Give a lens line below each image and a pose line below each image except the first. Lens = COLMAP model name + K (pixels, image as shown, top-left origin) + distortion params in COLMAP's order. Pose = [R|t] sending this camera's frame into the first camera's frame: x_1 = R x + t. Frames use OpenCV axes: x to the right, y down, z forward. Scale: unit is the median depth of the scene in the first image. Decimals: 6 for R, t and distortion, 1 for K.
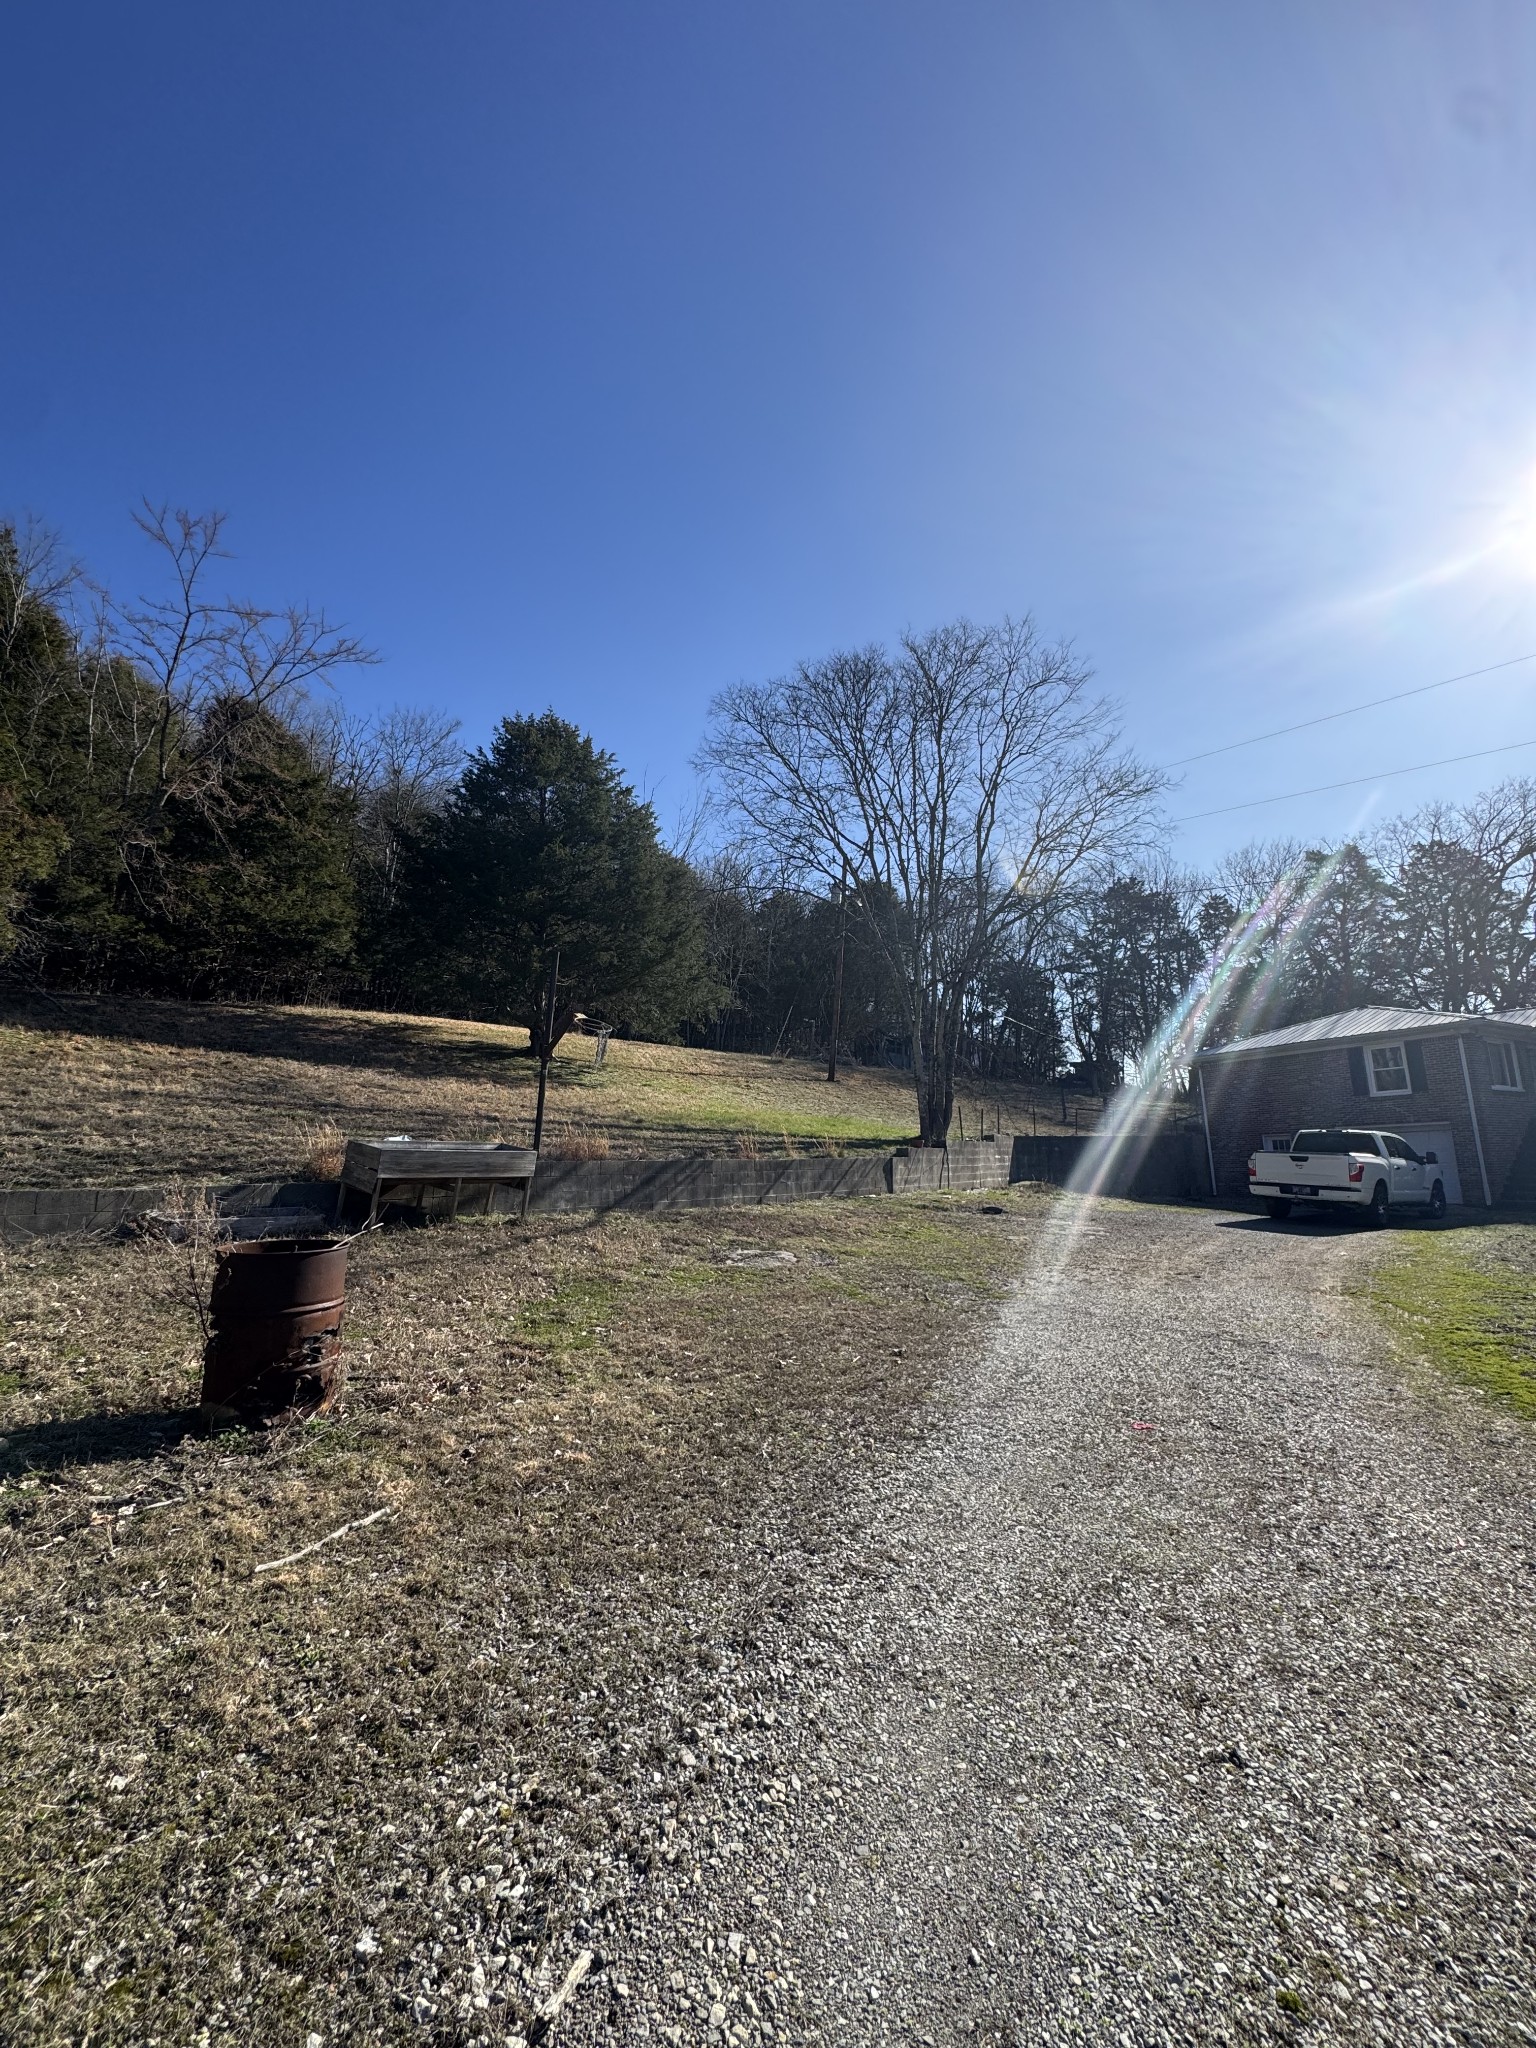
lens RADIAL K [[822.2, 0, 771.5], [0, 822.2, 1027.4], [0, 0, 1]] dist [0.000536, -0.000354]
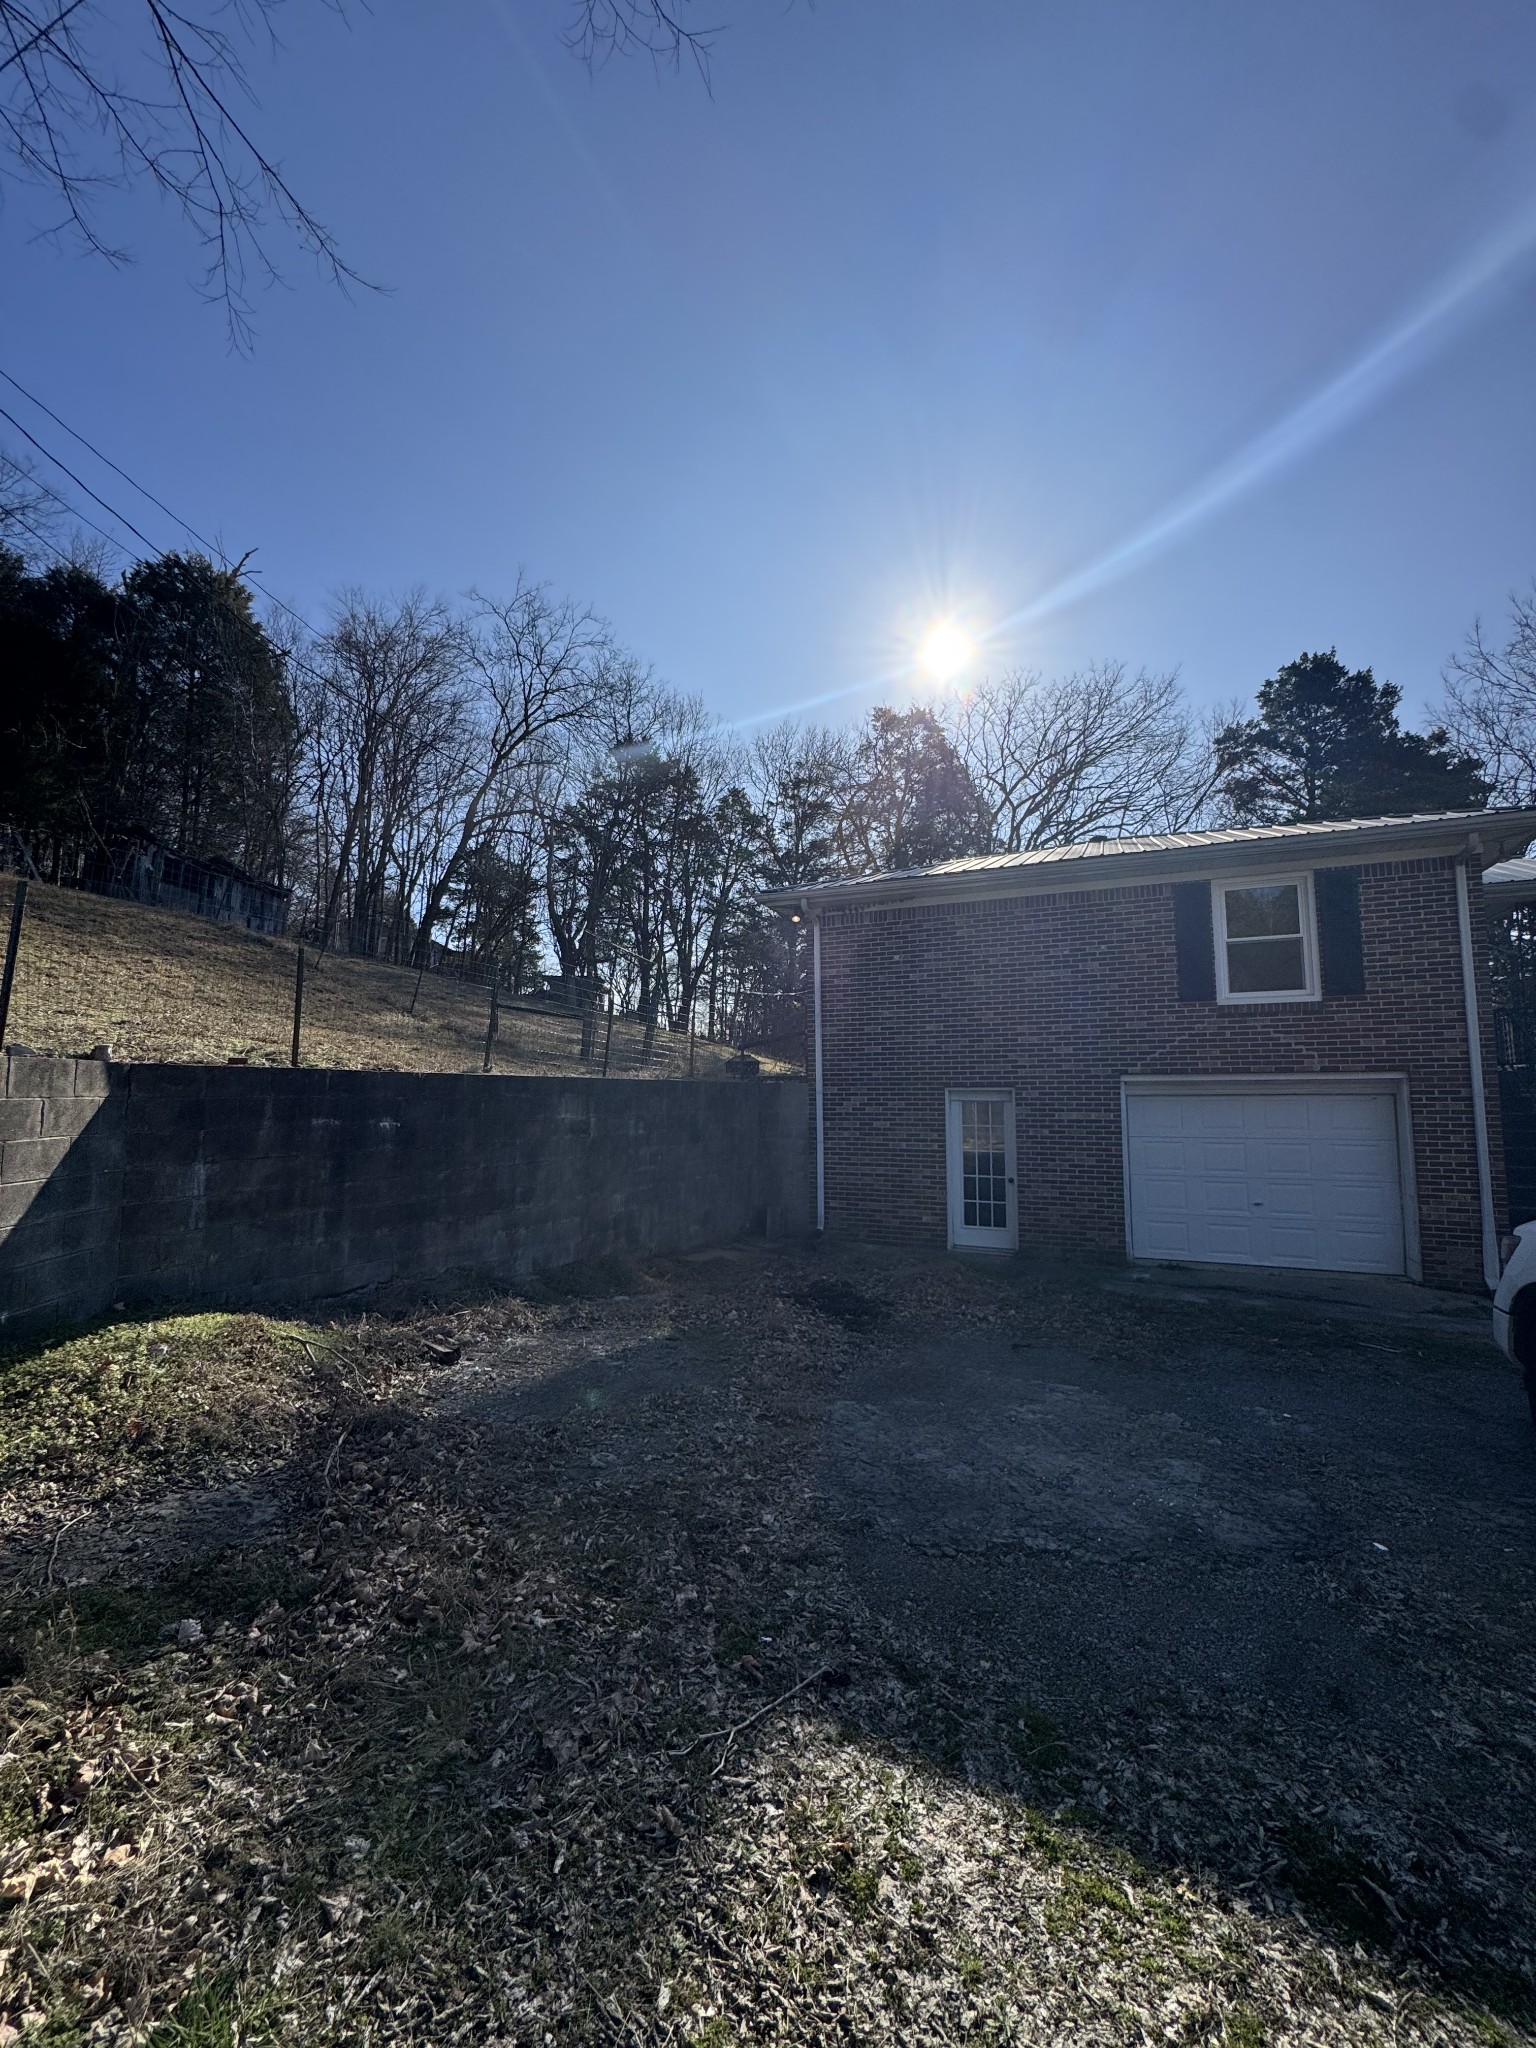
lens RADIAL K [[822.2, 0, 769.2], [0, 822.2, 1026.4], [0, 0, 1]] dist [0.000536, -0.000354]
pose [[0.817060, 0.063191, 0.573079, 0.319221], [-0.113864, 0.992084, 0.052947, 0.097709], [-0.565197, -0.108514, 0.817788, 0.788372]]
